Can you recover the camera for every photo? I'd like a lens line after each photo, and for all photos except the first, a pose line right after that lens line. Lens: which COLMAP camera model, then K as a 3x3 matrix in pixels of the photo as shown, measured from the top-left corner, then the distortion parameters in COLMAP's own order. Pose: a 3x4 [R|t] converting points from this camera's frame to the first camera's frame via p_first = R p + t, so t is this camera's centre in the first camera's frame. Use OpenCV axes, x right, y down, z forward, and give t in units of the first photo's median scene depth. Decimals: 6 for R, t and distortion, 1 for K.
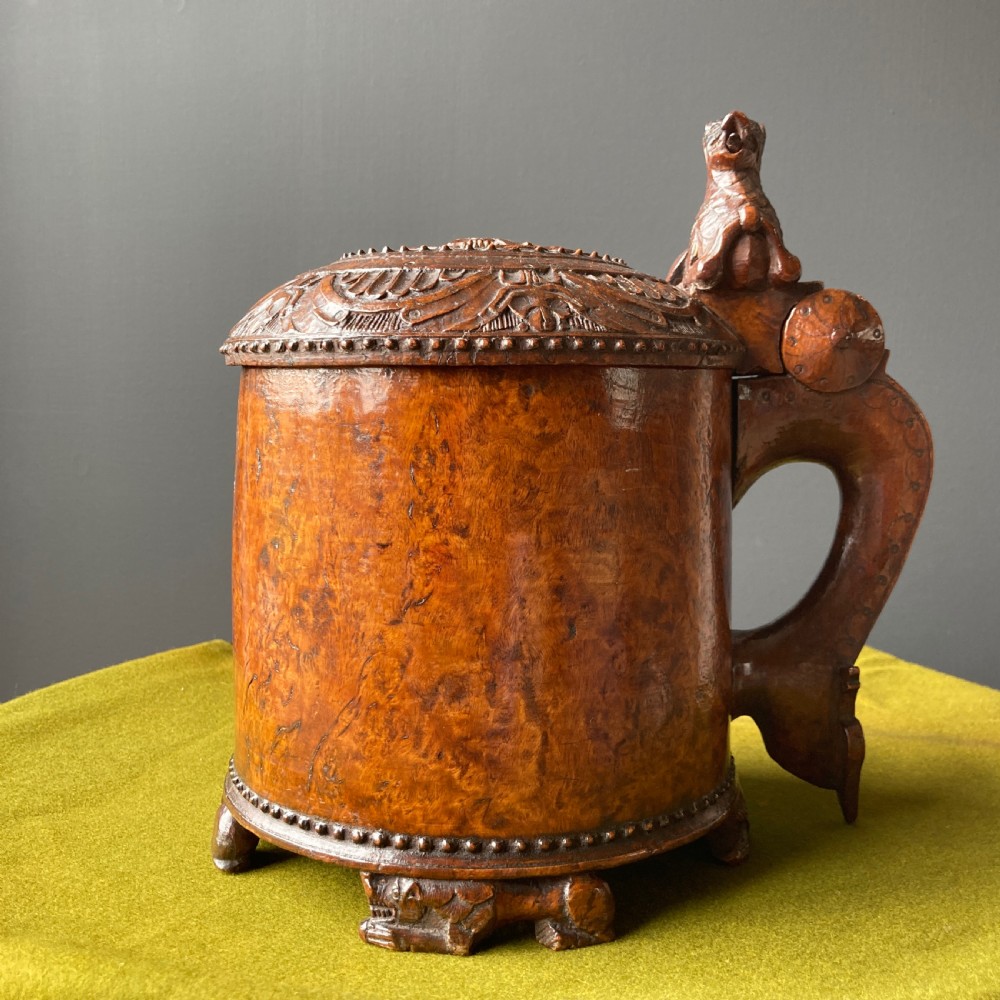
lens RADIAL K [[1160.9, 0, 498.9], [0, 1160.9, 463.4], [0, 0, 1]] dist [0.155940, -0.555534]
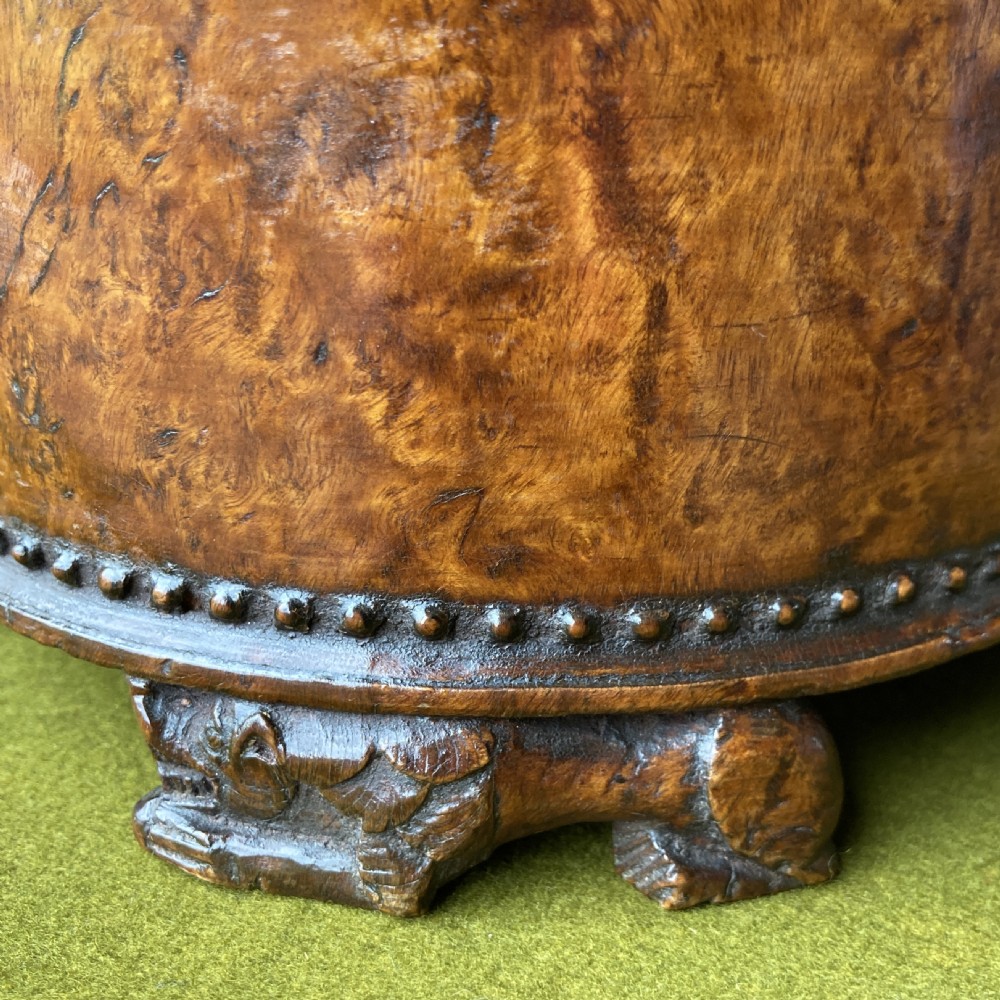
lens RADIAL K [[1322.3, 0, 538.7], [0, 1322.3, 503.7], [0, 0, 1]] dist [0.157973, -0.694492]
pose [[0.997371, 0.028467, -0.066642, 0.032789], [-0.007417, 0.954885, 0.296884, 0.181407], [0.072087, -0.295609, 0.952585, 0.651073]]
